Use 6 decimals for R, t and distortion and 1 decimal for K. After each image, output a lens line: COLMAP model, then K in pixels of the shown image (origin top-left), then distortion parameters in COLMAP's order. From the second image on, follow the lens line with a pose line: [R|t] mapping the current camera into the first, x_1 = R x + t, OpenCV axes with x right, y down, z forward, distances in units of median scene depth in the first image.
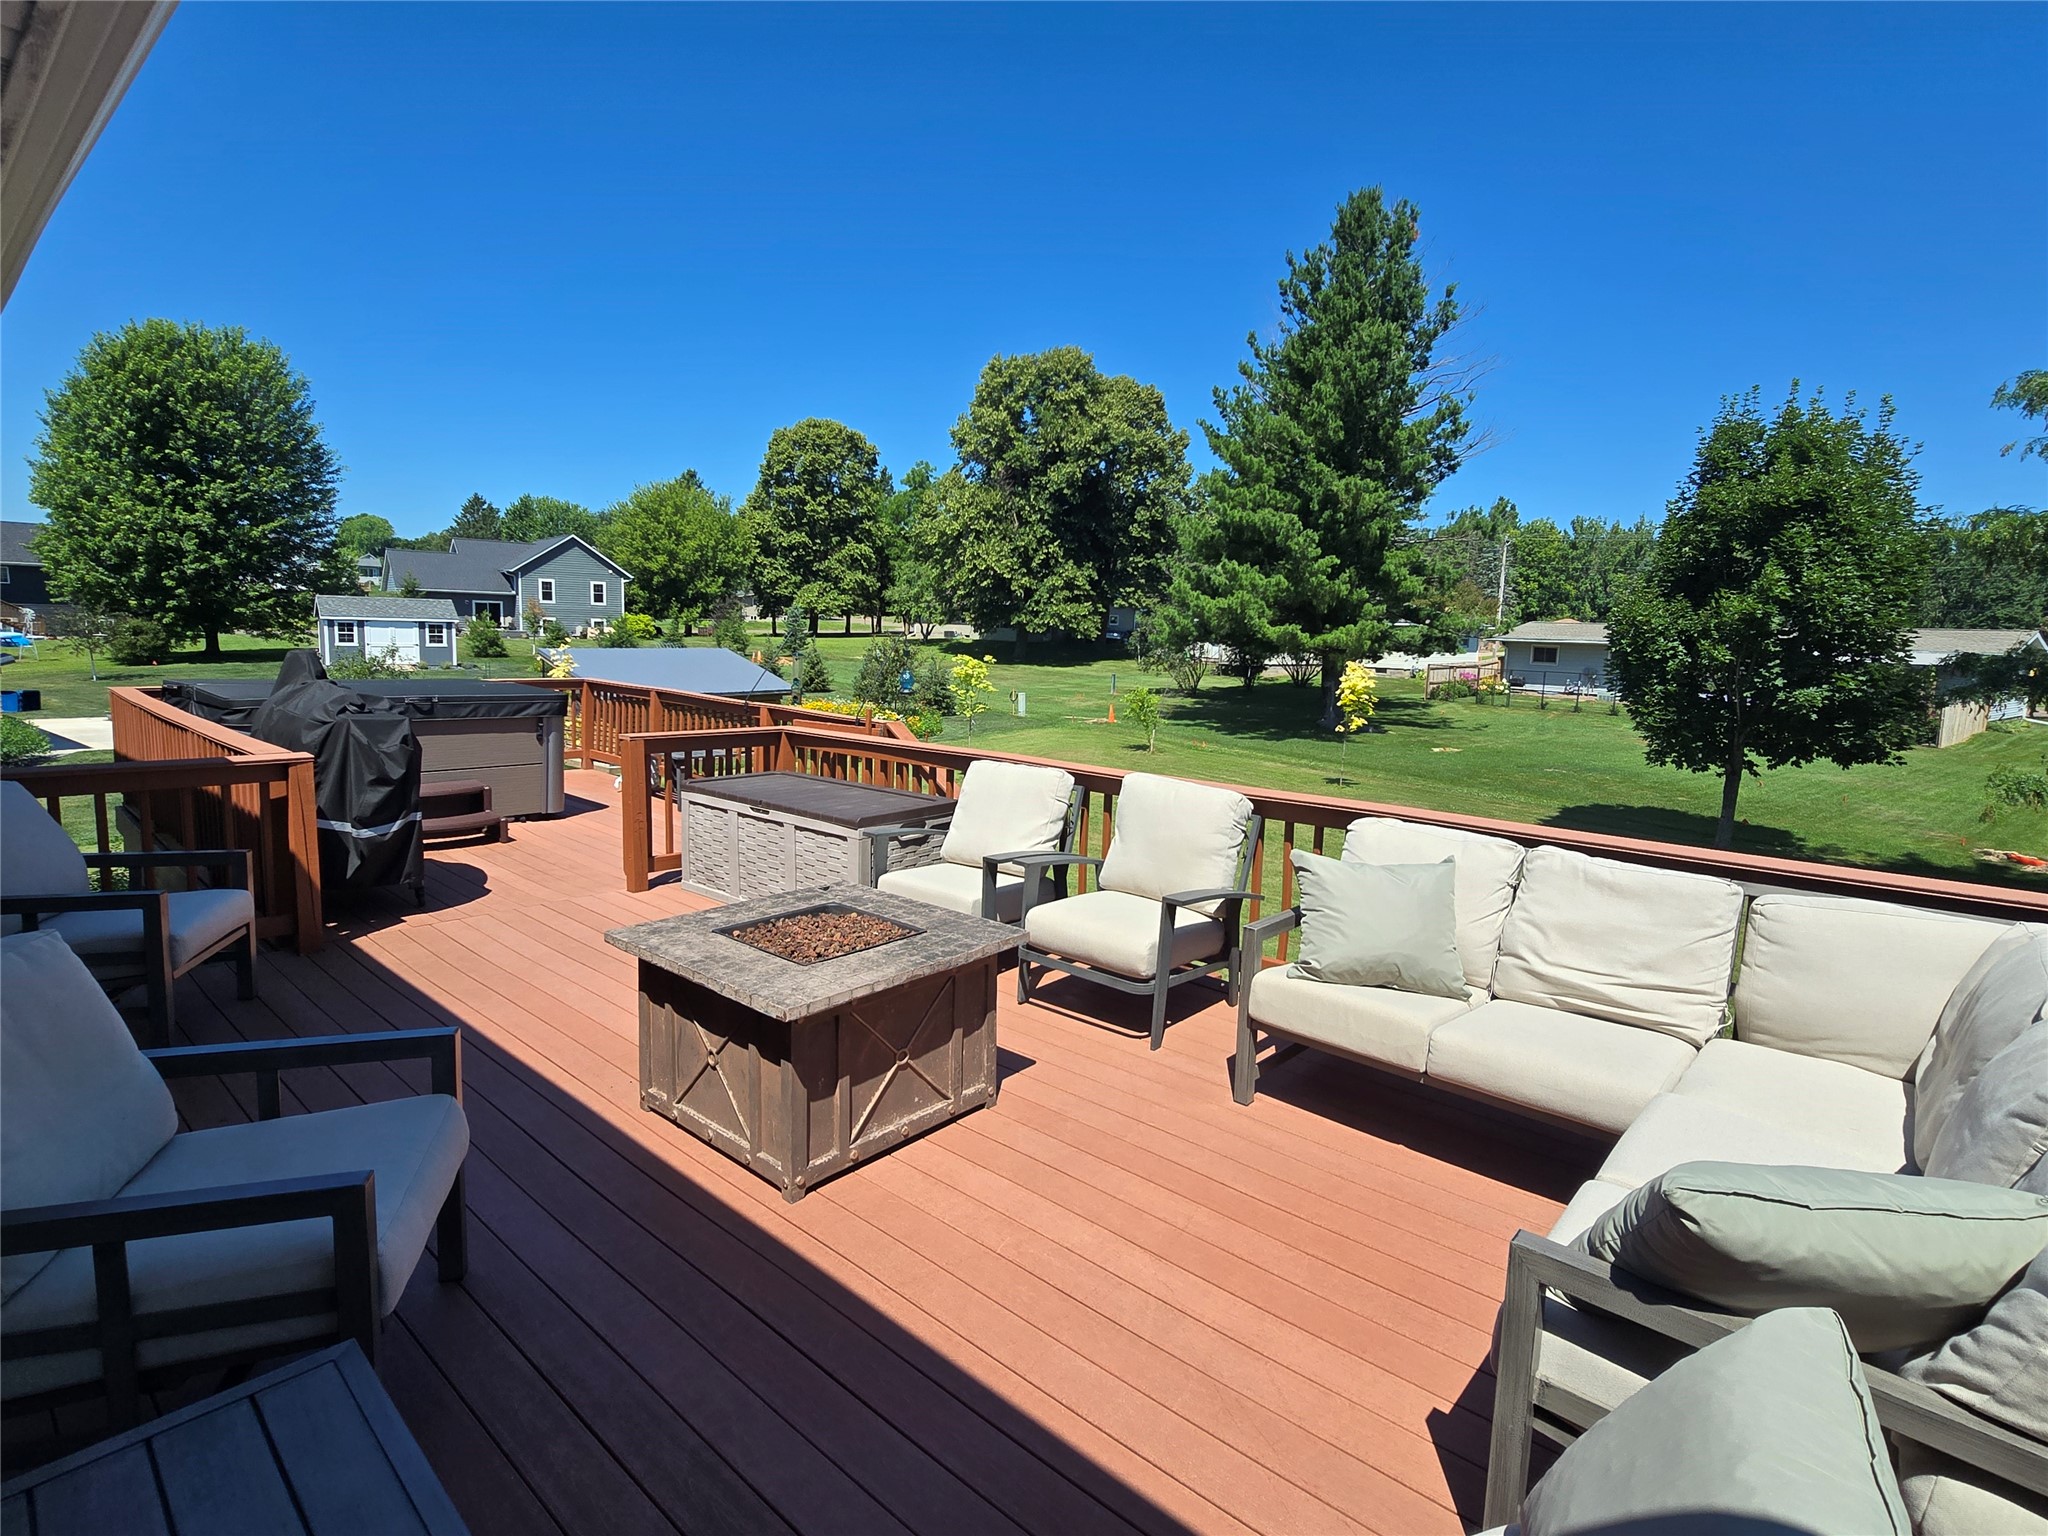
lens RADIAL K [[1005.3, 0, 1058.8], [0, 1005.3, 768.7], [0, 0, 1]] dist [-0.001457, -0.000038]
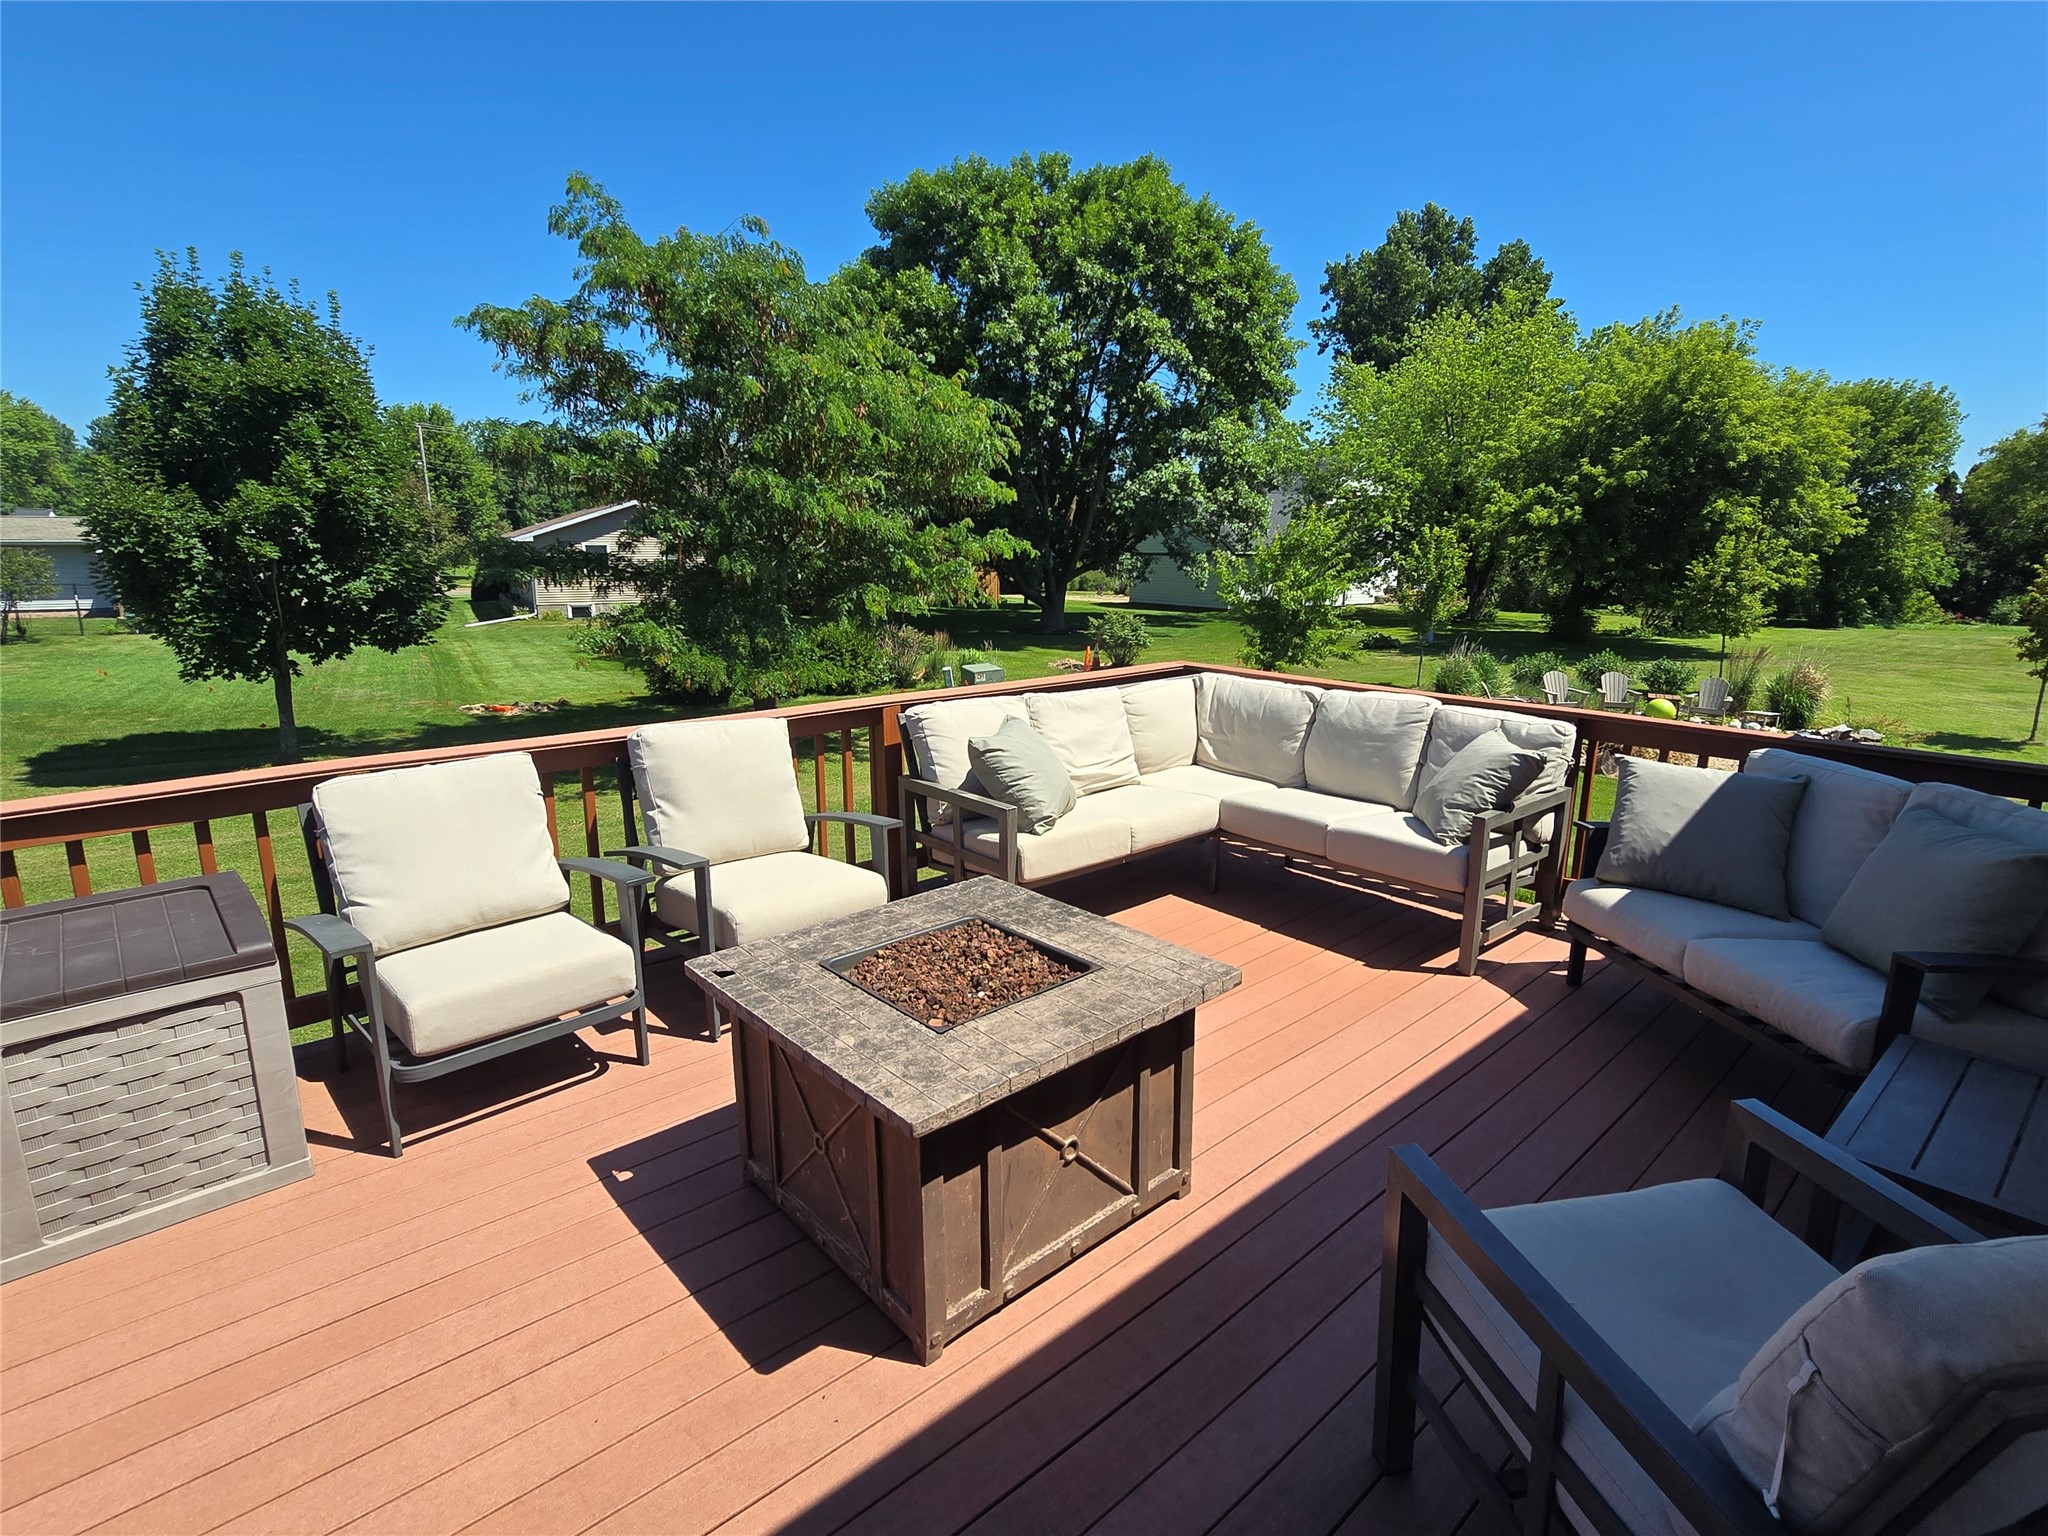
lens RADIAL K [[1016.2, 0, 1041.3], [0, 1016.2, 754.7], [0, 0, 1]] dist [-0.004435, 0.000276]
pose [[0.140753, -0.231188, 0.962674, -0.189320], [0.141954, 0.967020, 0.211476, -0.028647], [-0.979815, 0.106890, 0.168929, 0.165641]]
